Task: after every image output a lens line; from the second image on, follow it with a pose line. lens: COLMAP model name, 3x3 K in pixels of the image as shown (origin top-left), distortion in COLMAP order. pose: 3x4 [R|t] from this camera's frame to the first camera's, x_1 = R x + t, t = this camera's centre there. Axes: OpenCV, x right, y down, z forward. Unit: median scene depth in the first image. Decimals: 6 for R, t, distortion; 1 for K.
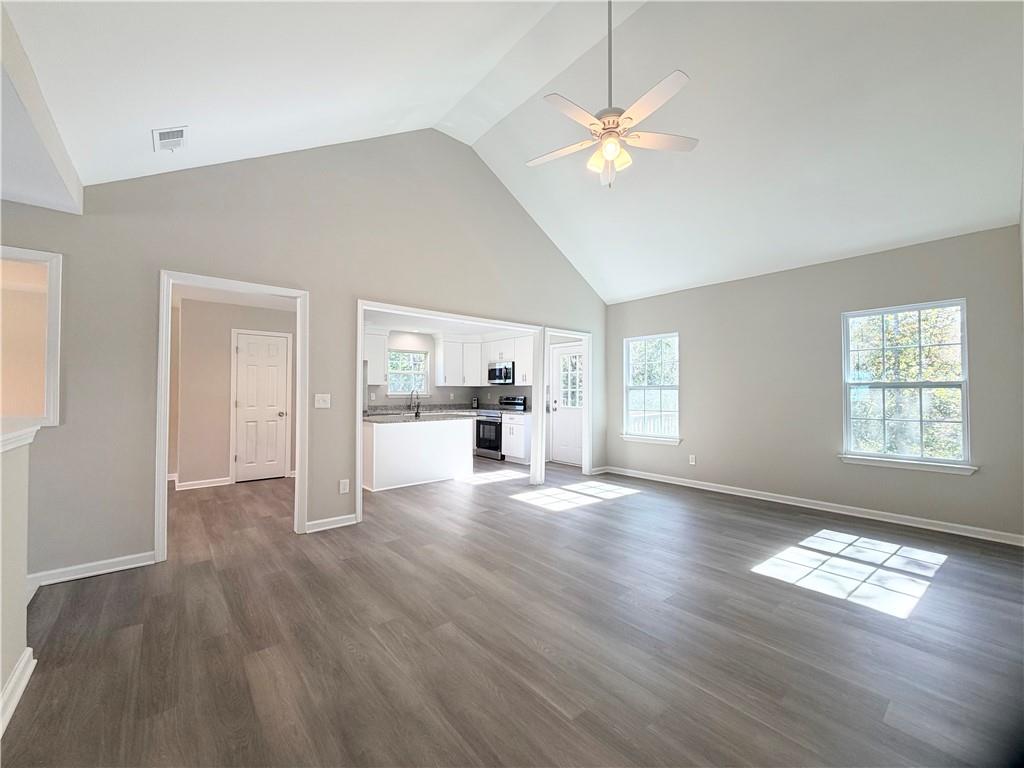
lens RADIAL K [[411.4, 0, 516.1], [0, 411.4, 383.2], [0, 0, 1]] dist [0.000563, -0.000094]
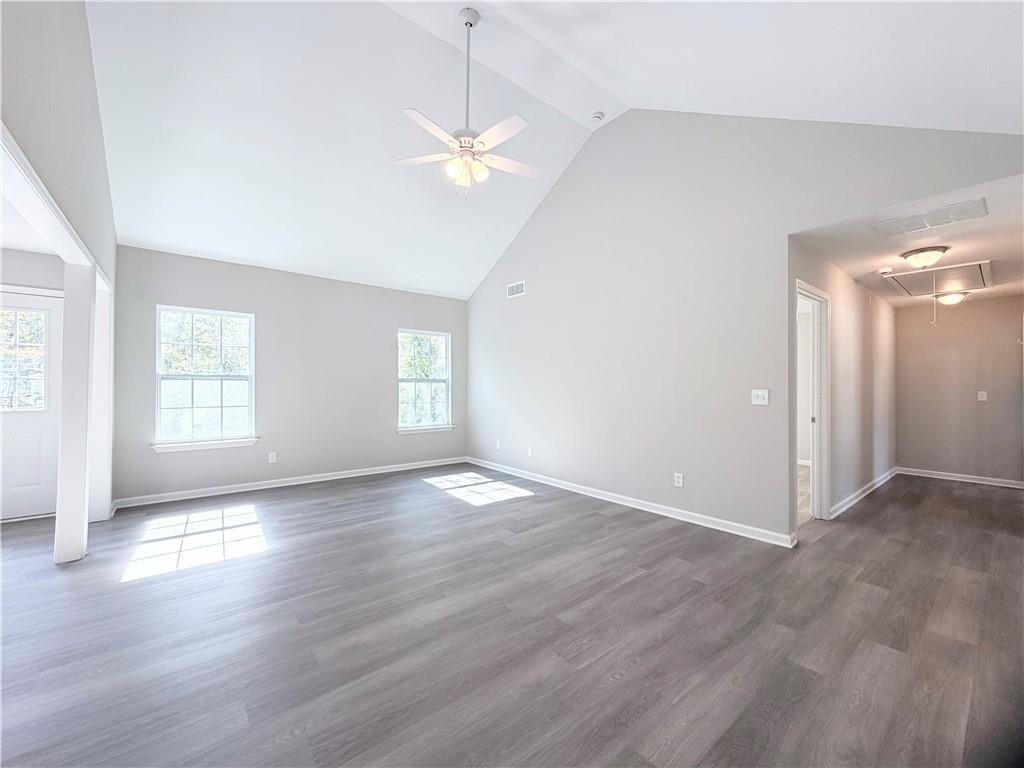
lens RADIAL K [[411.4, 0, 514.9], [0, 411.4, 387.3], [0, 0, 1]] dist [0.000563, -0.000094]
pose [[0.015495, -0.002412, 0.999877, -0.846527], [-0.026273, 0.999651, 0.002819, 0.023166], [-0.999535, -0.026313, 0.015426, 0.809703]]
